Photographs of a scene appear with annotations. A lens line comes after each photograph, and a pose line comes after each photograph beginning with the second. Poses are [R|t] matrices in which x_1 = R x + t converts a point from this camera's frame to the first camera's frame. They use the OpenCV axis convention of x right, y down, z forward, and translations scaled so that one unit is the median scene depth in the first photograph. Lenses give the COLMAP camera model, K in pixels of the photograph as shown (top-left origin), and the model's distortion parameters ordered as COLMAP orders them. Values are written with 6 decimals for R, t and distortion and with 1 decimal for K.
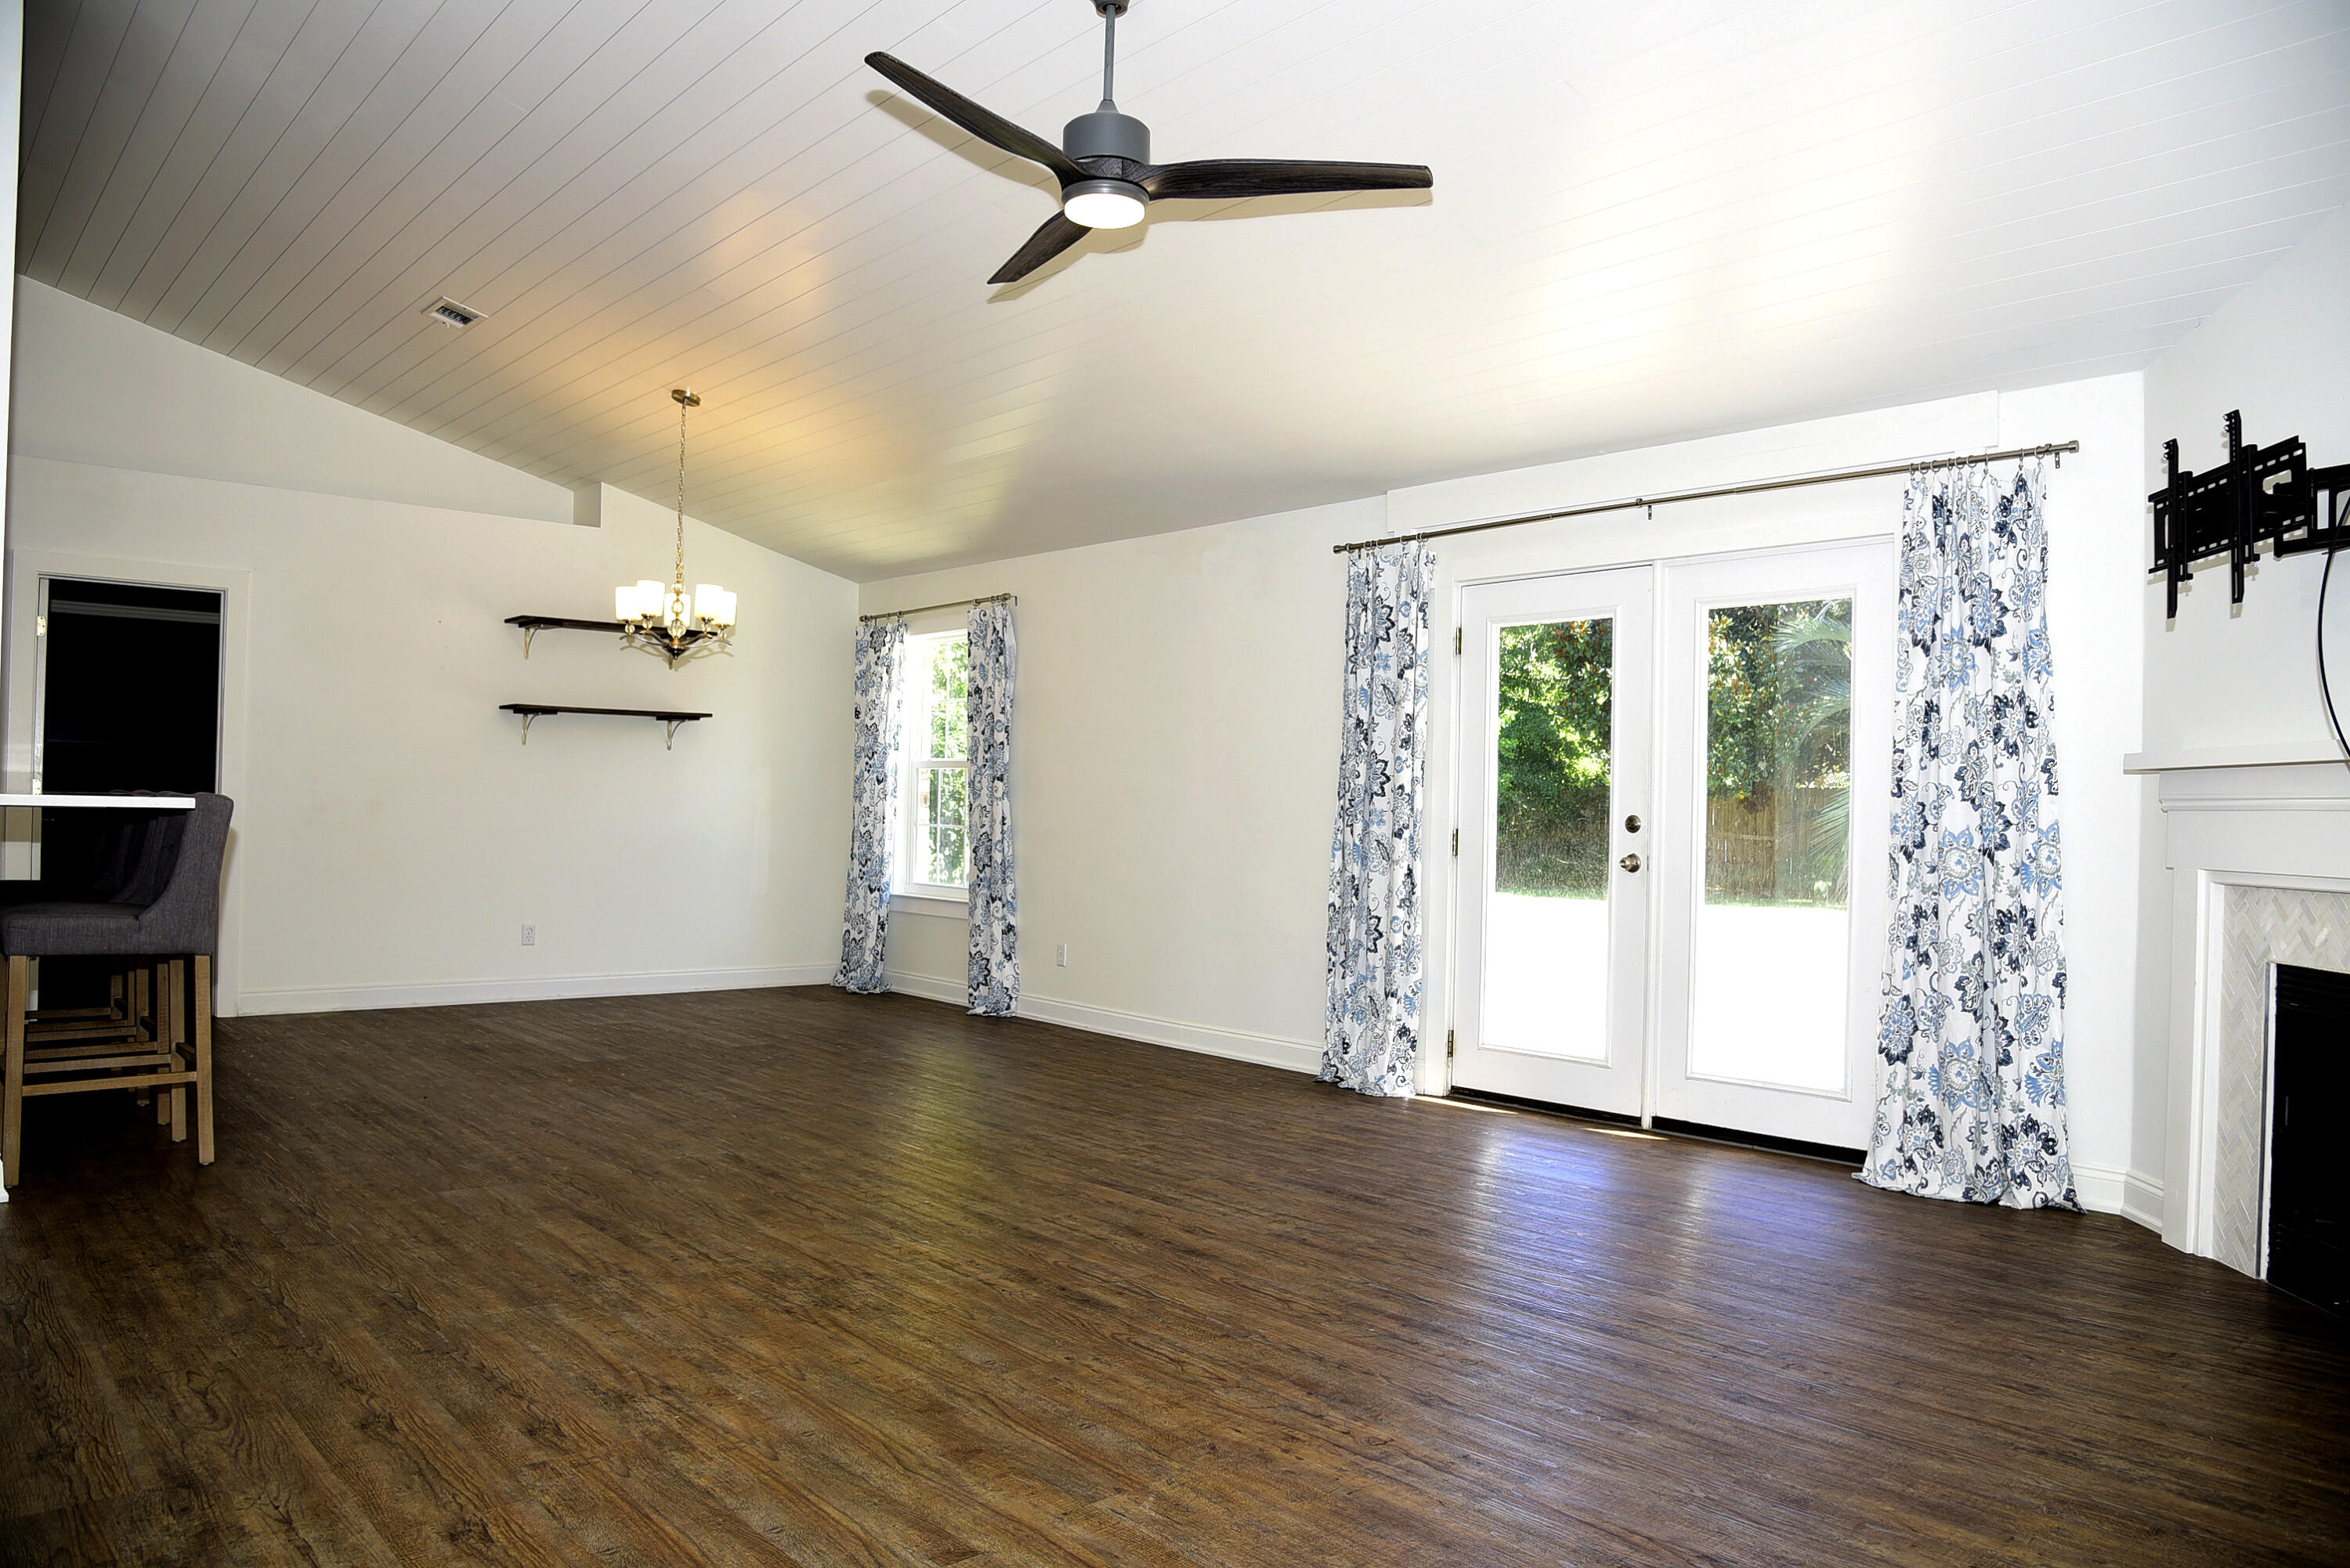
lens RADIAL K [[1596.7, 0, 1184.0], [0, 1596.7, 784.4], [0, 0, 1]] dist [-0.107611, 0.055092]
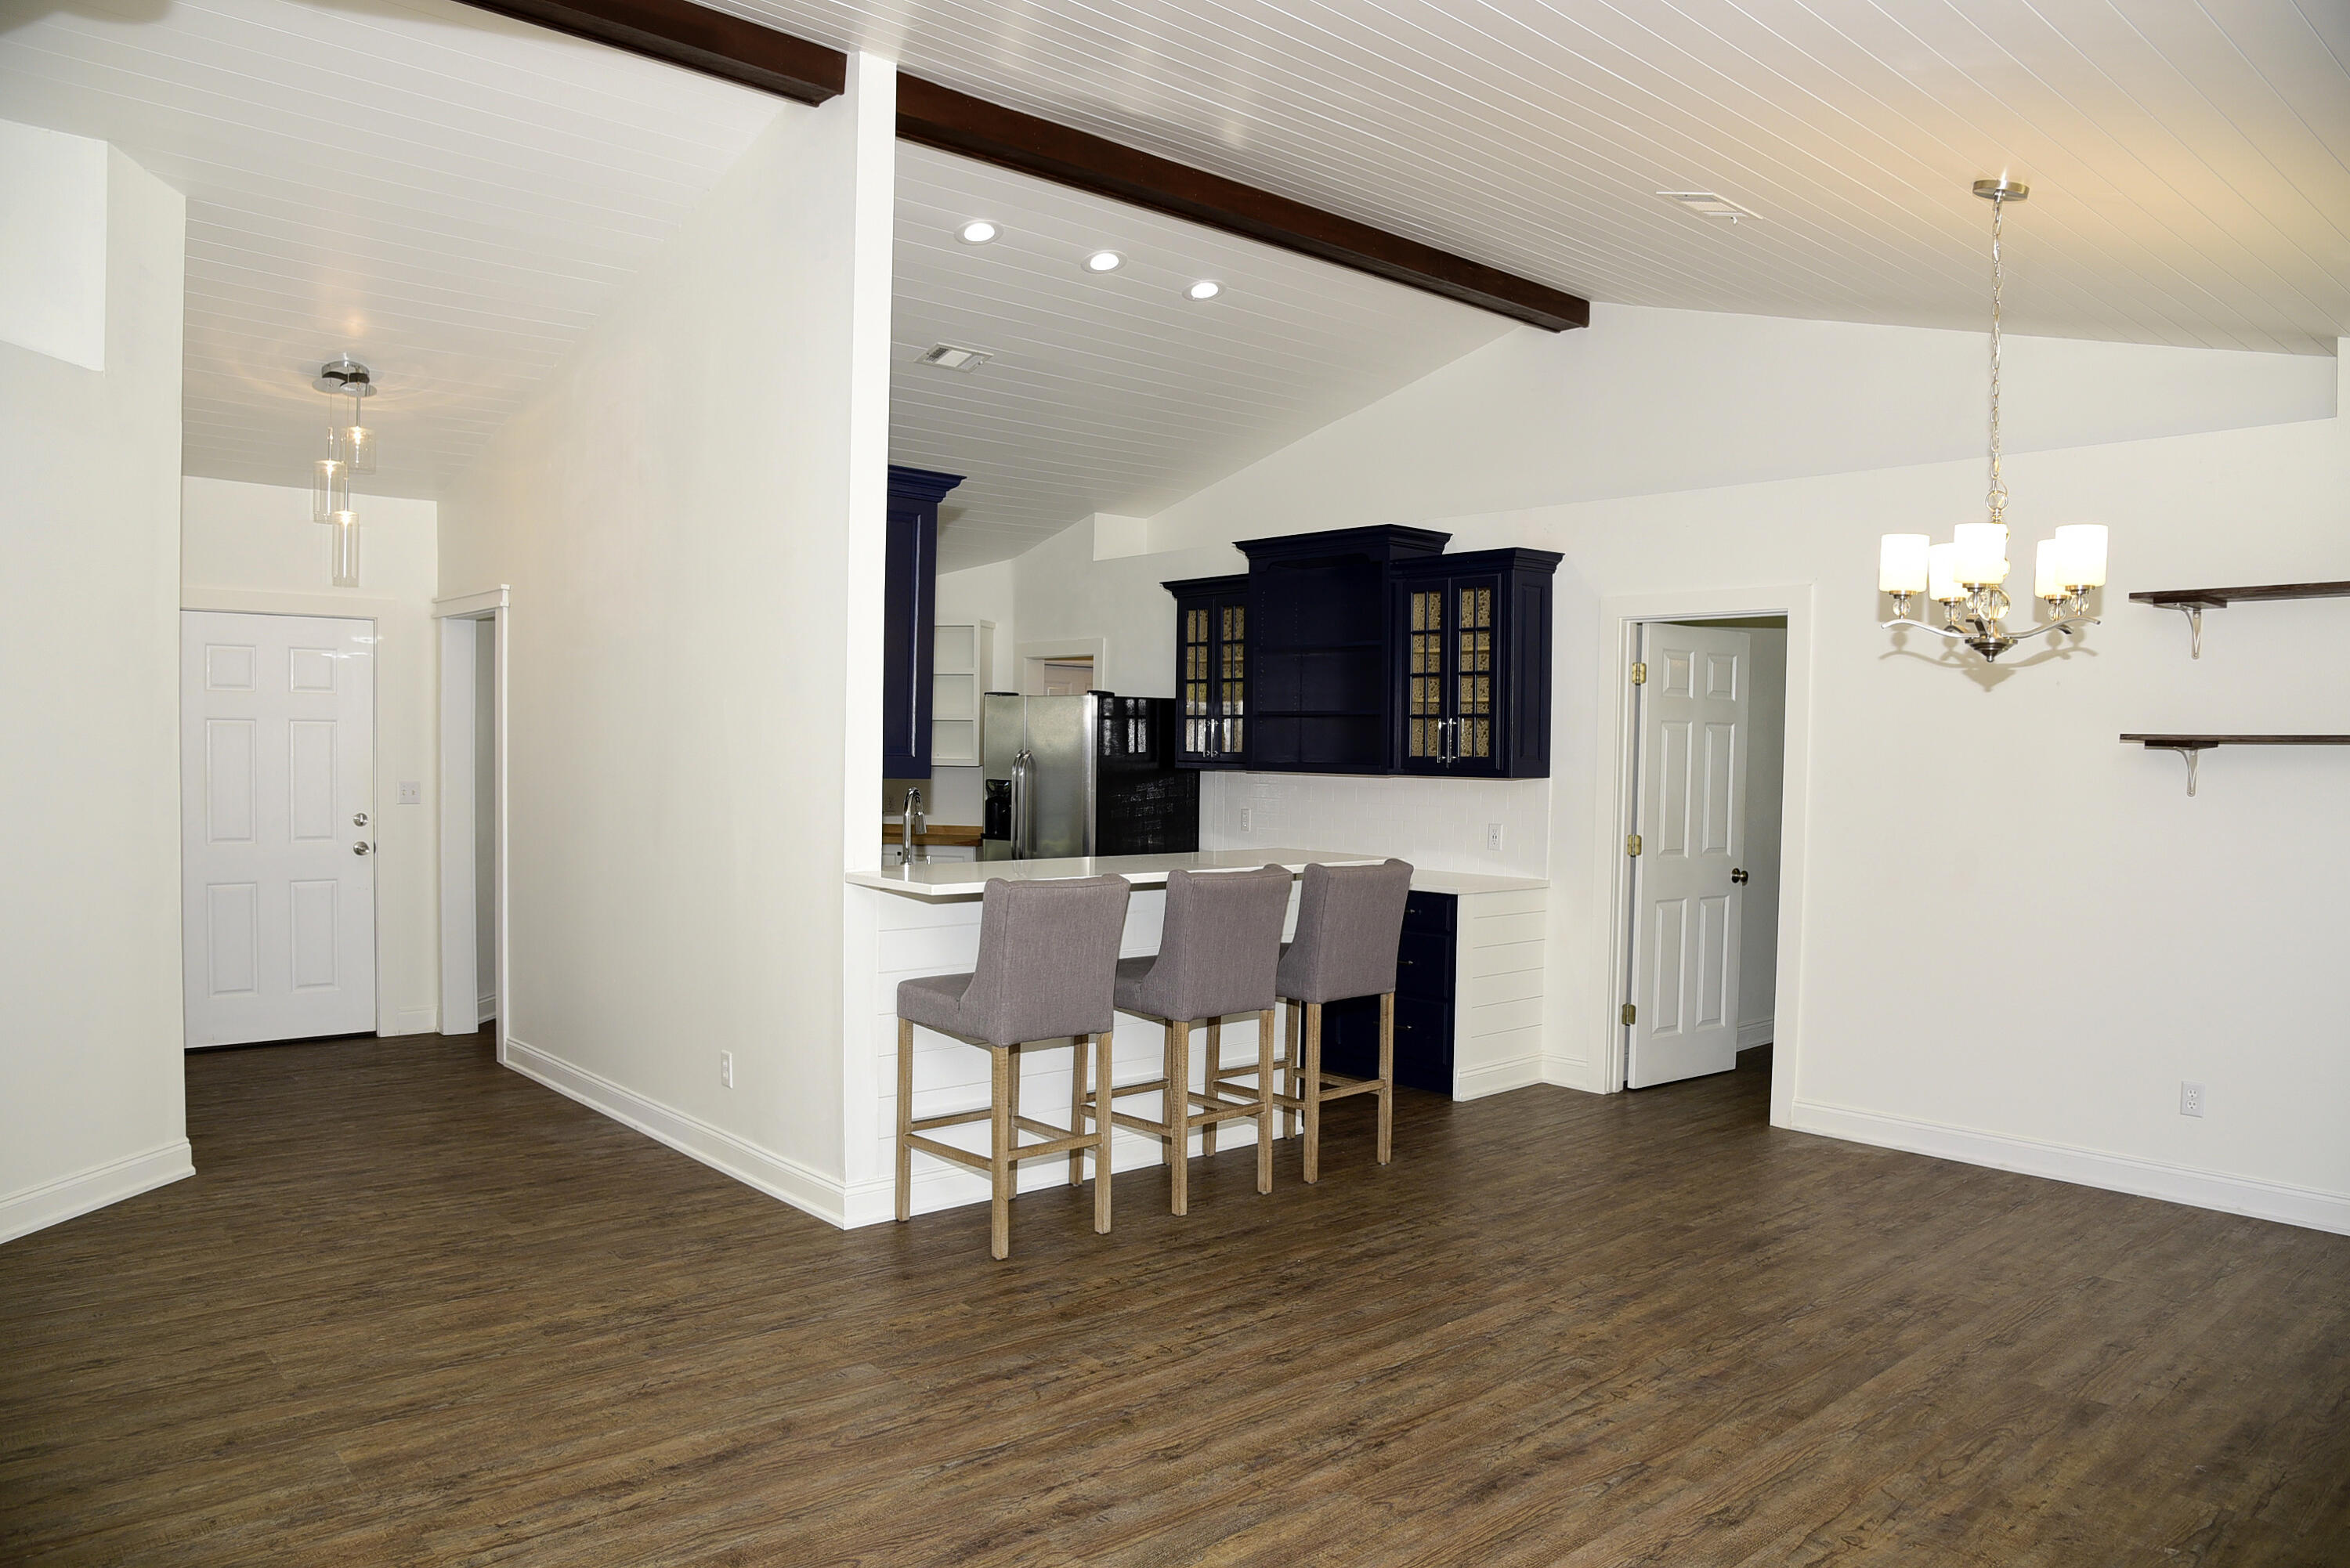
lens RADIAL K [[1596.7, 0, 1180.4], [0, 1596.7, 798.1], [0, 0, 1]] dist [-0.107611, 0.055092]
pose [[-0.004840, 0.009987, -0.999938, 0.384552], [-0.003047, 0.999945, 0.010002, -0.058447], [0.999984, 0.003096, -0.004809, 1.186460]]
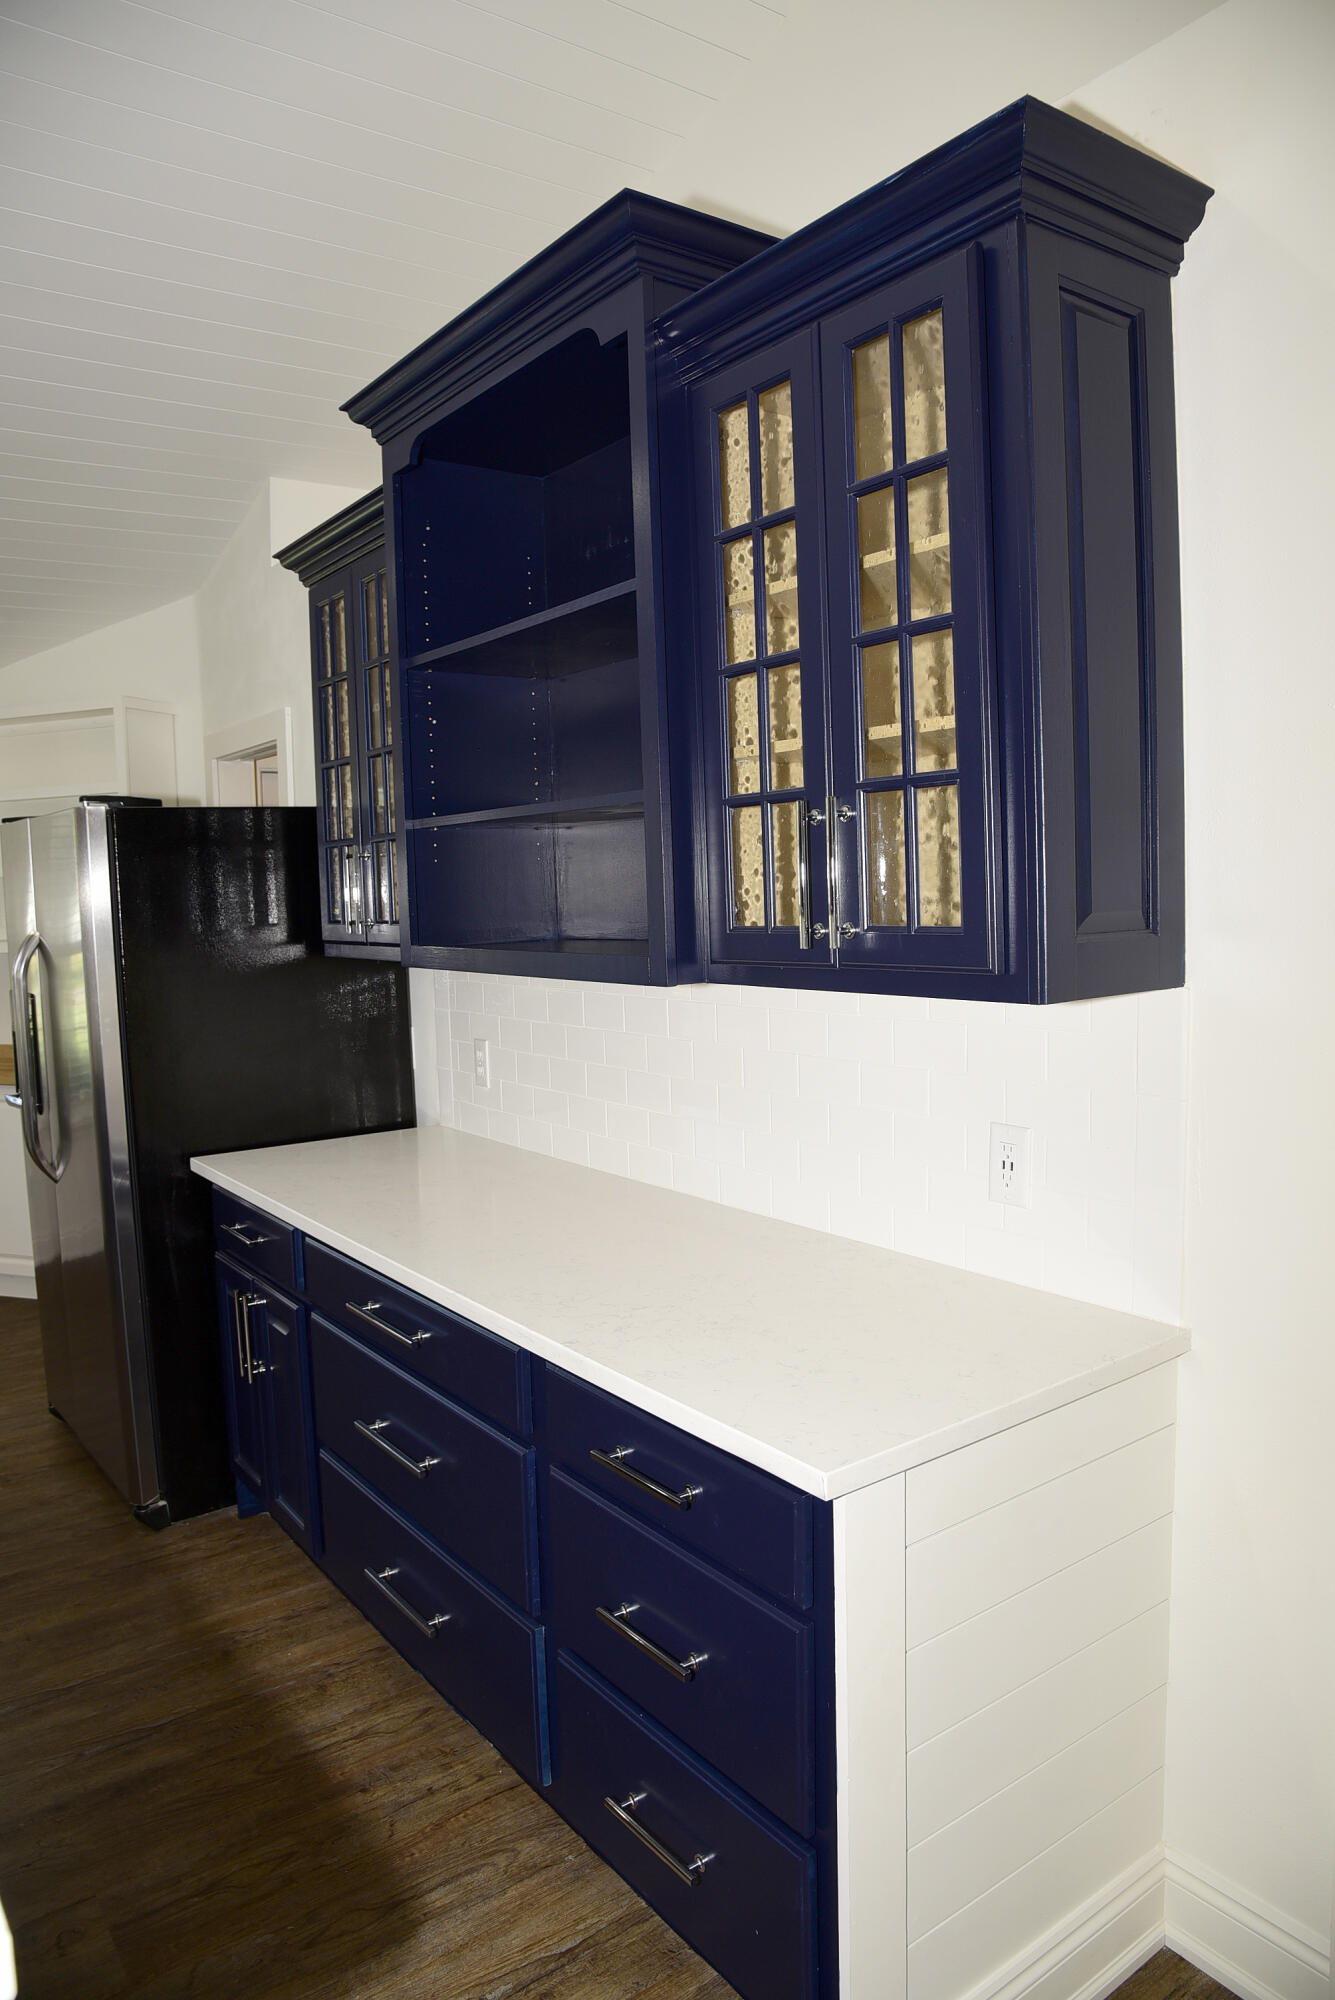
lens RADIAL K [[1359.0, 0, 711.2], [0, 1359.0, 1002.8], [0, 0, 1]] dist [-0.107611, 0.055092]
pose [[-0.078400, 0.064782, -0.994815, -0.878072], [0.035744, 0.997427, 0.062136, -0.091273], [0.996281, -0.030688, -0.080513, 1.457774]]
